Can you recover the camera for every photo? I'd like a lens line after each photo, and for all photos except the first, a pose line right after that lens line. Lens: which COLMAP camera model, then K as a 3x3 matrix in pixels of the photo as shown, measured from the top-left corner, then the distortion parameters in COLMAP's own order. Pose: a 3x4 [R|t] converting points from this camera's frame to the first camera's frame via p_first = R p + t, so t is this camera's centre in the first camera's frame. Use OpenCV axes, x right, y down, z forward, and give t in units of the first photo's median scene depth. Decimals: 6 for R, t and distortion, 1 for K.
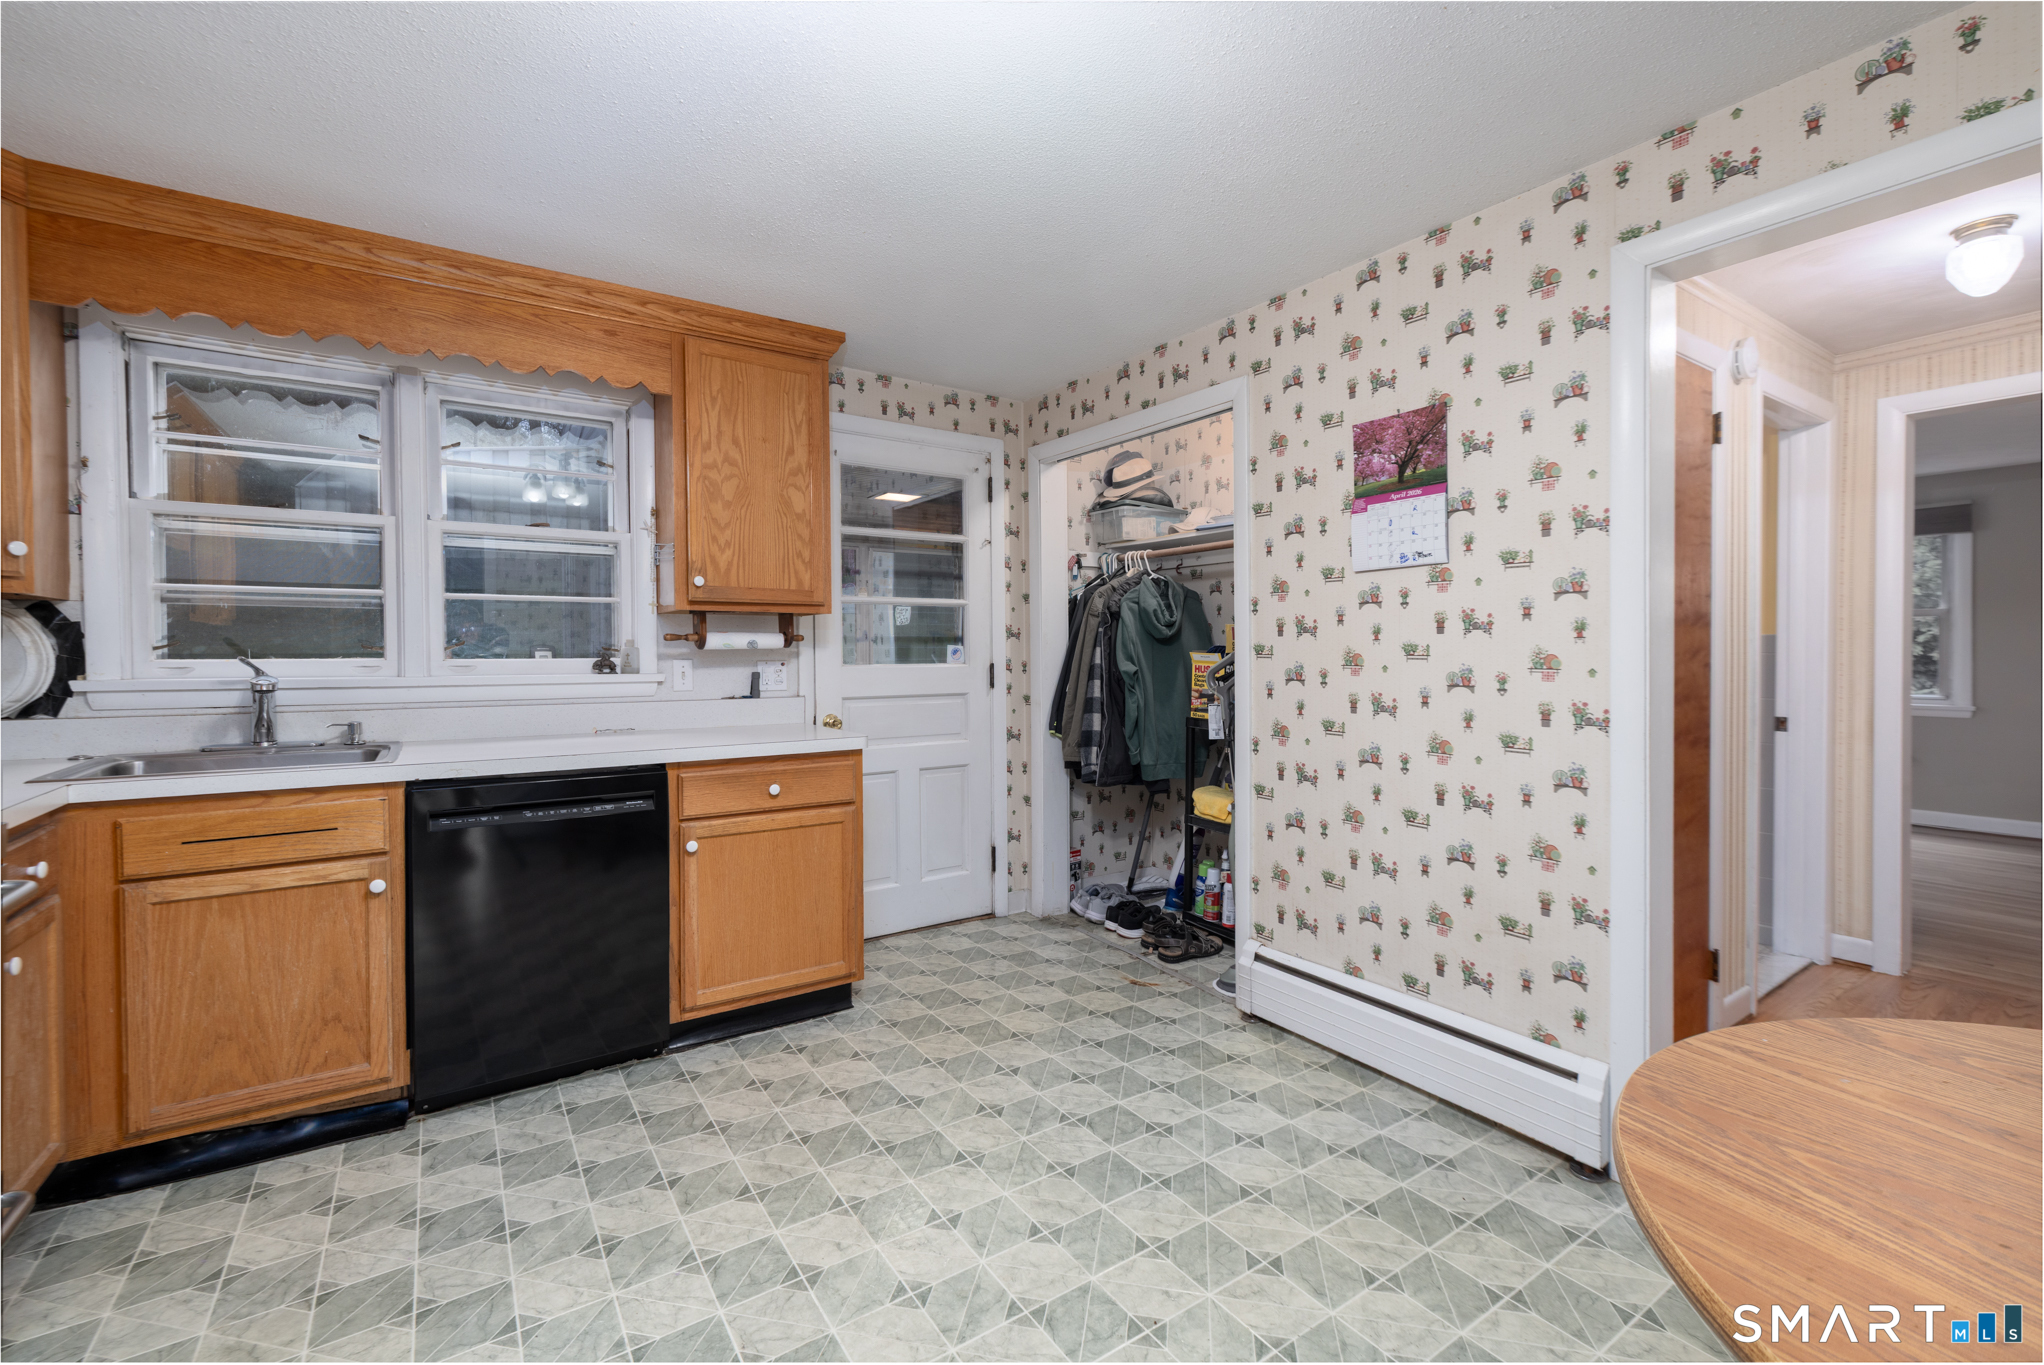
lens RADIAL K [[865.1, 0, 995.7], [0, 865.1, 656.5], [0, 0, 1]] dist [-0.005732, -0.000398]
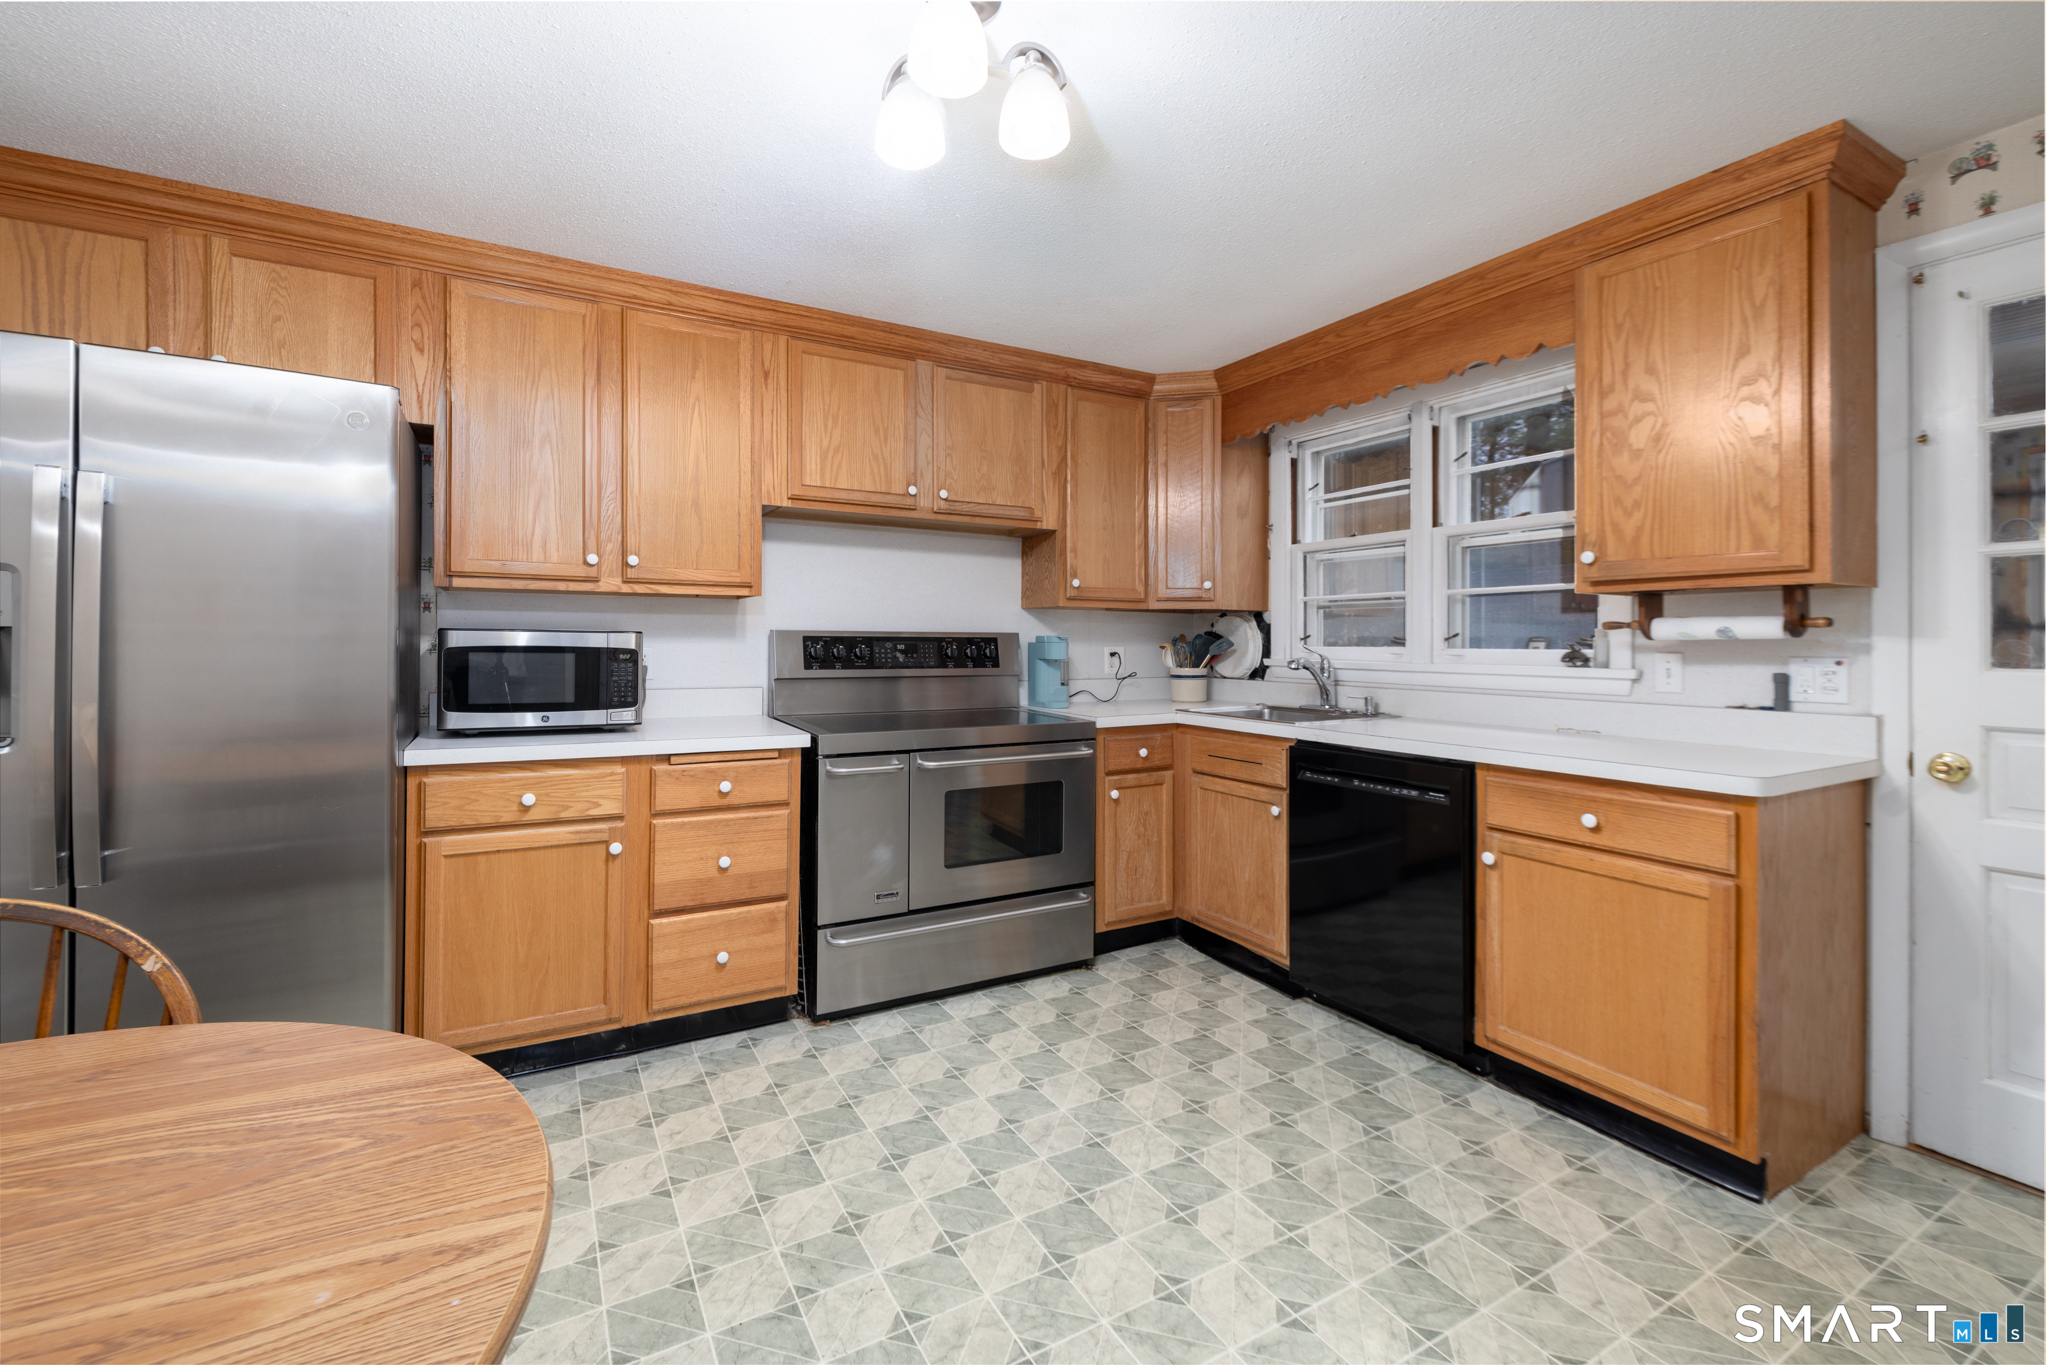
lens RADIAL K [[865.9, 0, 1012.5], [0, 865.9, 645.0], [0, 0, 1]] dist [-0.005732, -0.000398]
pose [[-0.079255, 0.005402, -0.996840, 0.734629], [-0.009987, 0.999931, 0.006213, -0.004092], [0.996804, 0.010447, -0.079195, 0.723921]]
